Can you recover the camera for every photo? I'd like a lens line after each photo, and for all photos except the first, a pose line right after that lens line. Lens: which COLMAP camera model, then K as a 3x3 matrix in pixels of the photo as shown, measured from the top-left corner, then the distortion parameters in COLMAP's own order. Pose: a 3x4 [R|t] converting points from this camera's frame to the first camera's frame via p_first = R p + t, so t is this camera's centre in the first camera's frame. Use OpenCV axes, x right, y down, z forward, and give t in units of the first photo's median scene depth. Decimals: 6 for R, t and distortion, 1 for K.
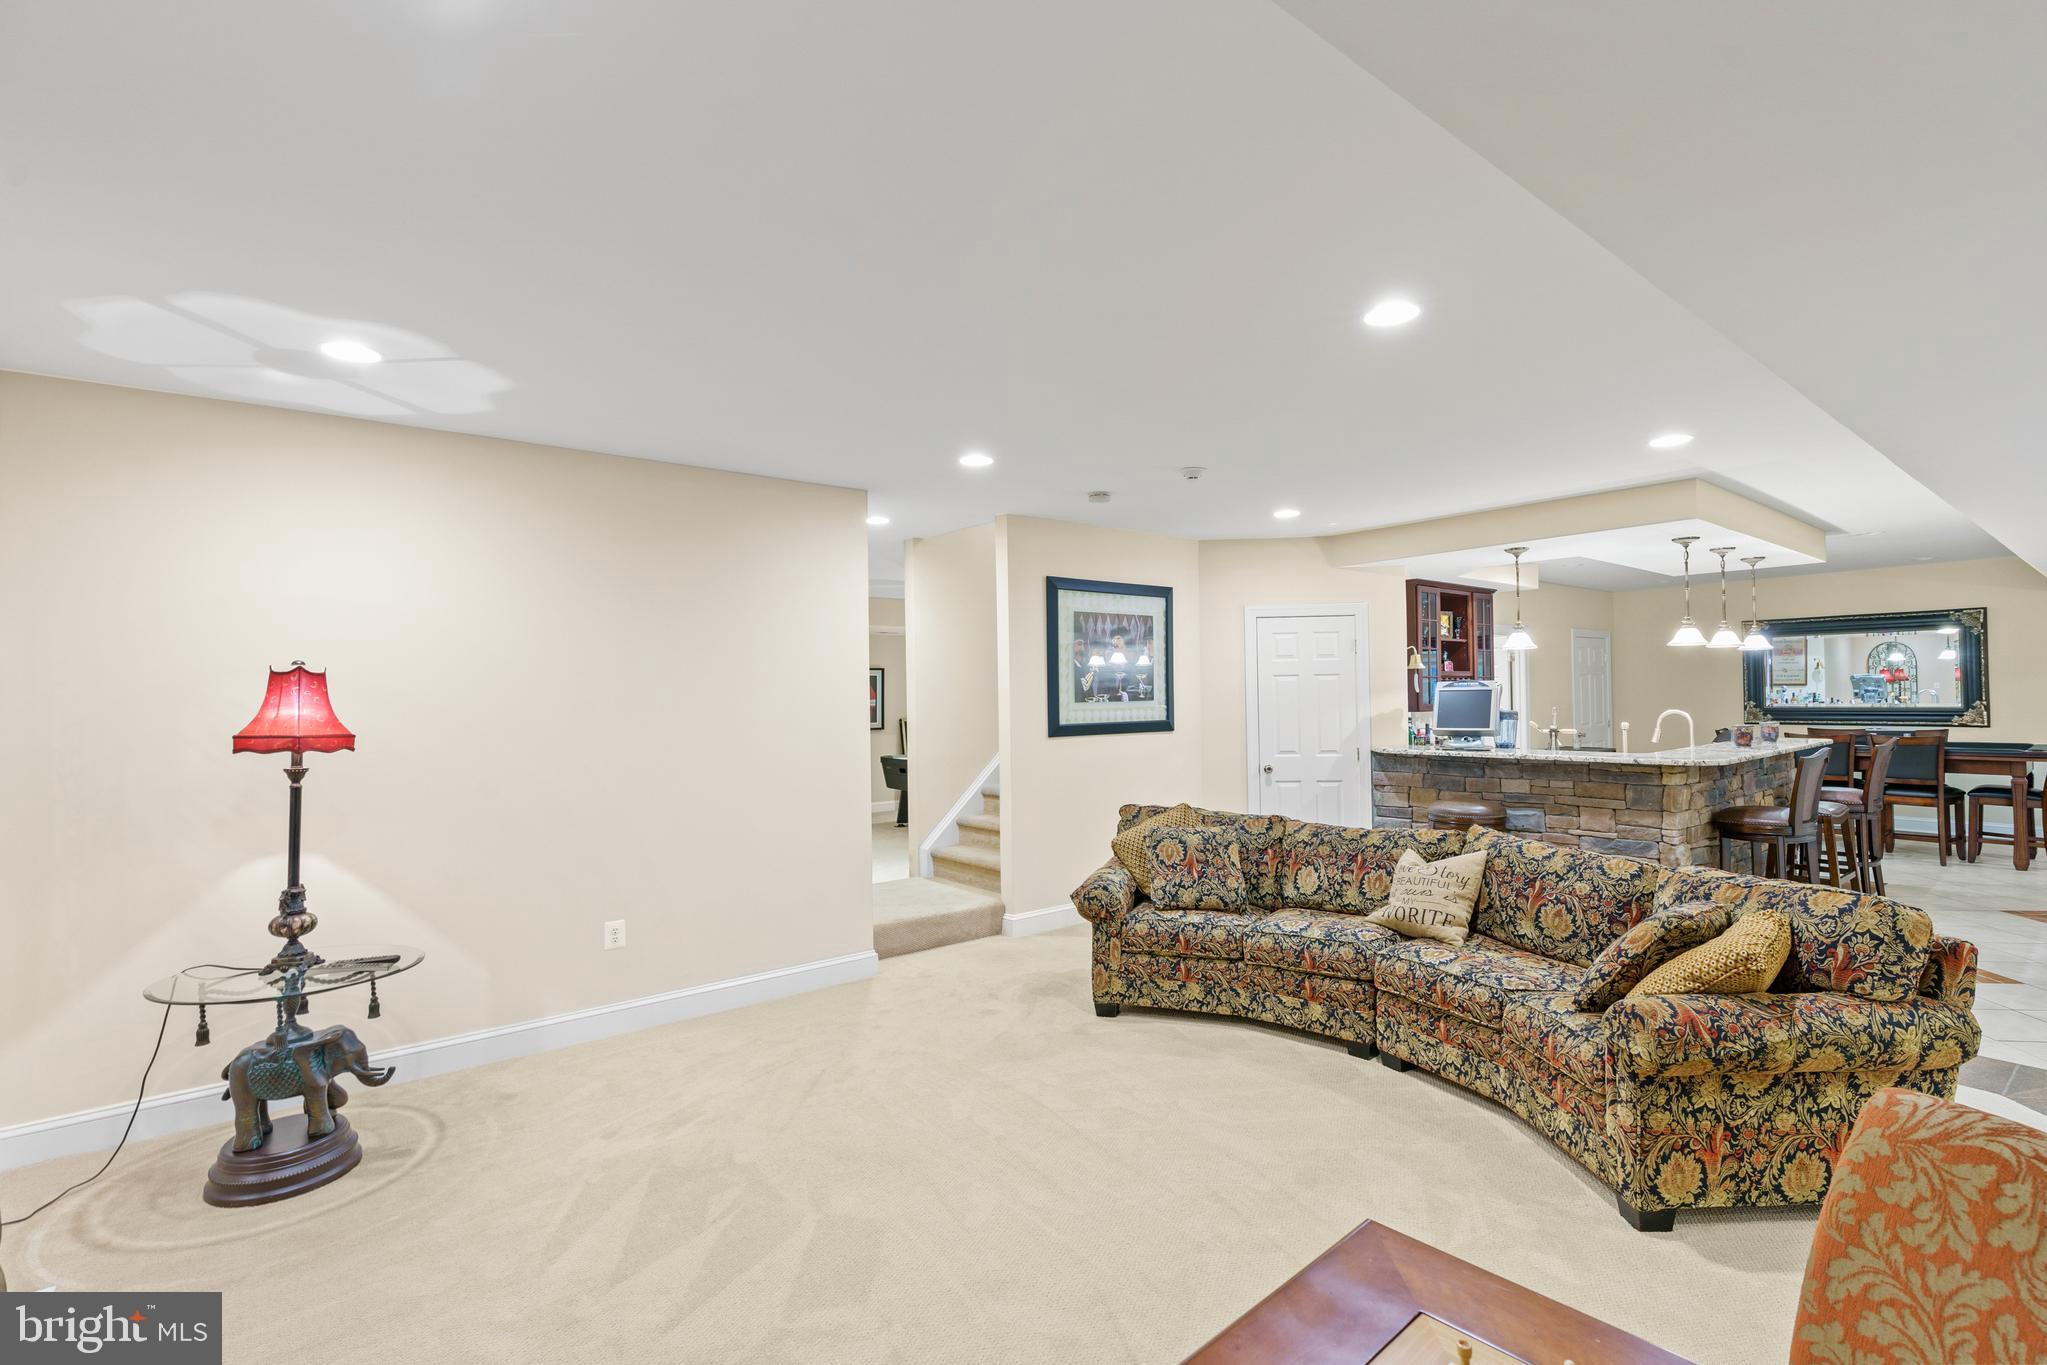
lens RADIAL K [[926.8, 0, 1014.5], [0, 926.8, 679.8], [0, 0, 1]] dist [-0.011989, 0.004291]
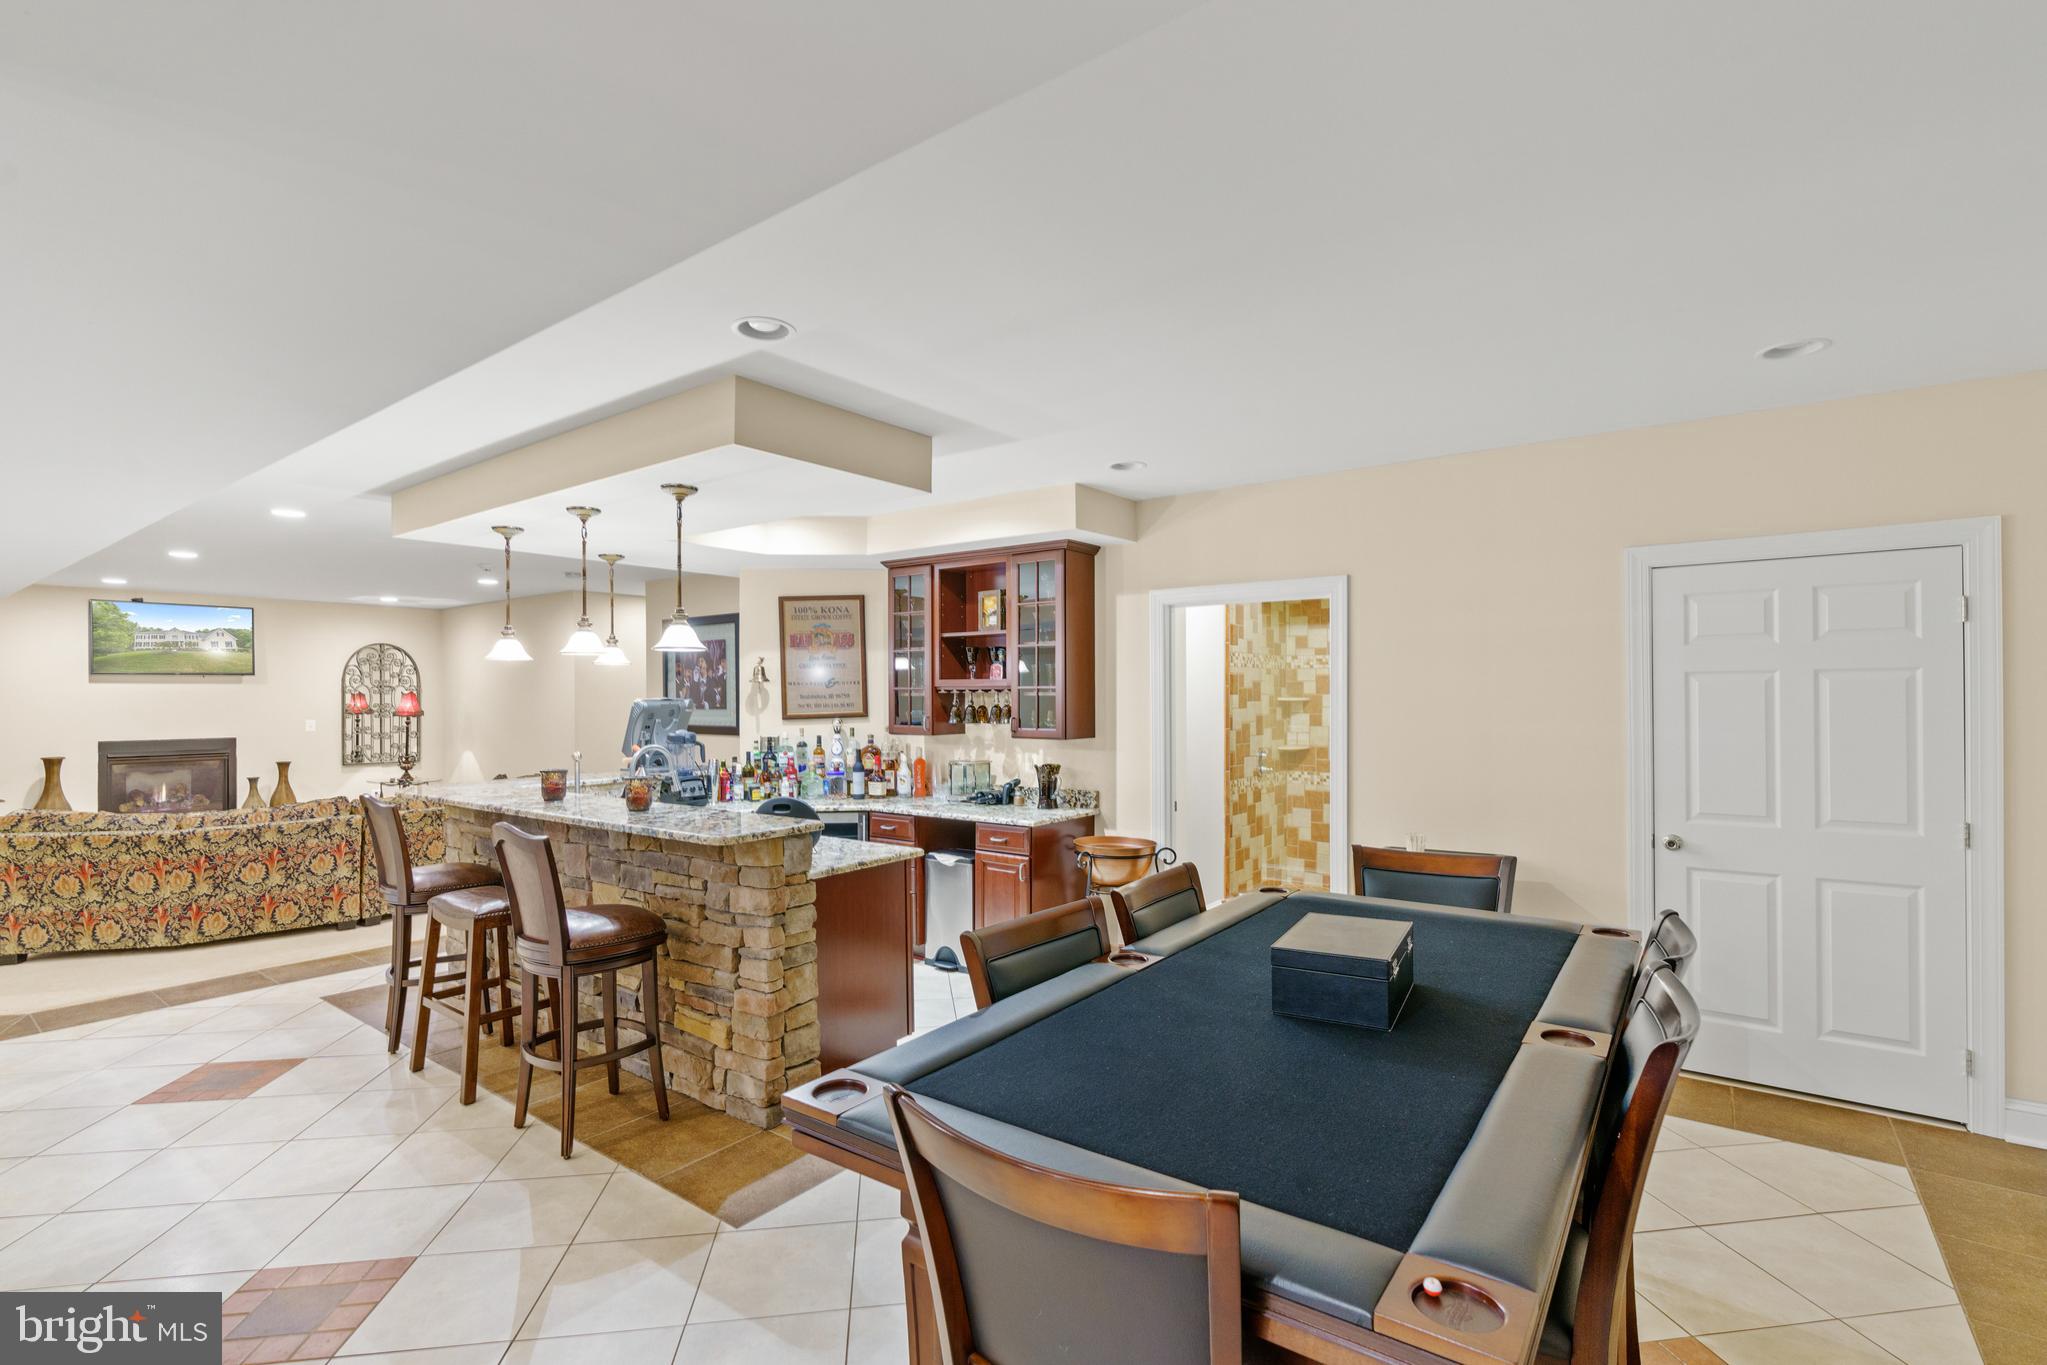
lens RADIAL K [[926.8, 0, 1014.4], [0, 926.8, 697.5], [0, 0, 1]] dist [-0.011989, 0.004291]
pose [[0.257042, 0.016064, -0.966267, 1.514886], [0.016626, 0.999640, 0.021042, -0.013447], [0.966257, -0.021473, 0.256682, 1.127963]]
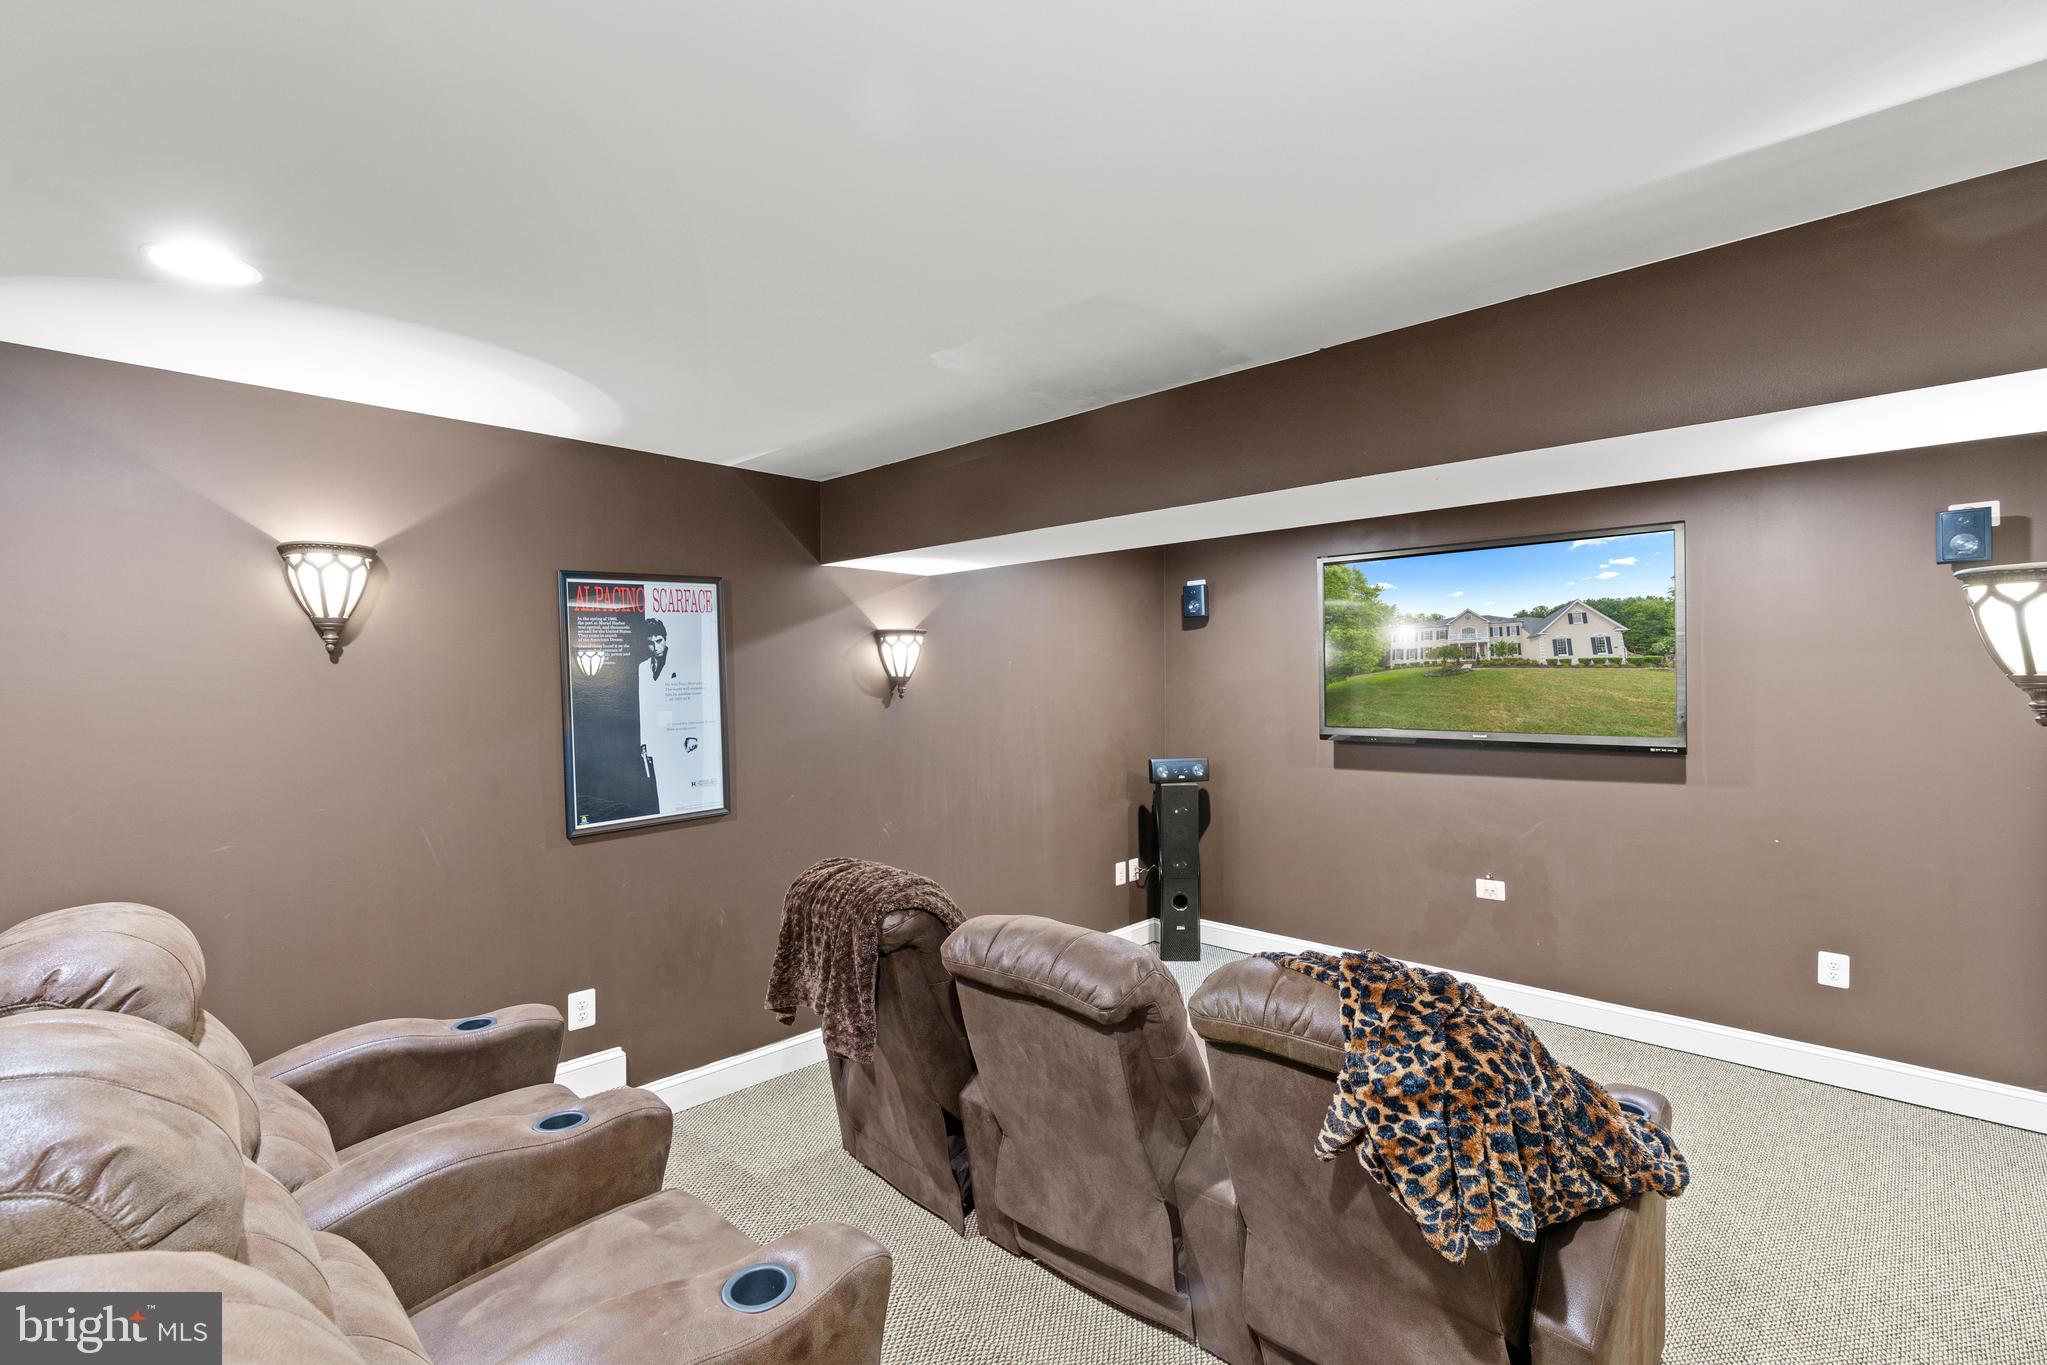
lens RADIAL K [[926.8, 0, 1032.6], [0, 926.8, 683.4], [0, 0, 1]] dist [-0.011989, 0.004291]
pose [[-0.985036, 0.021367, -0.171022, 0.075942], [0.022629, 0.999729, -0.005435, -0.075761], [0.170859, -0.009223, -0.985252, 0.704166]]
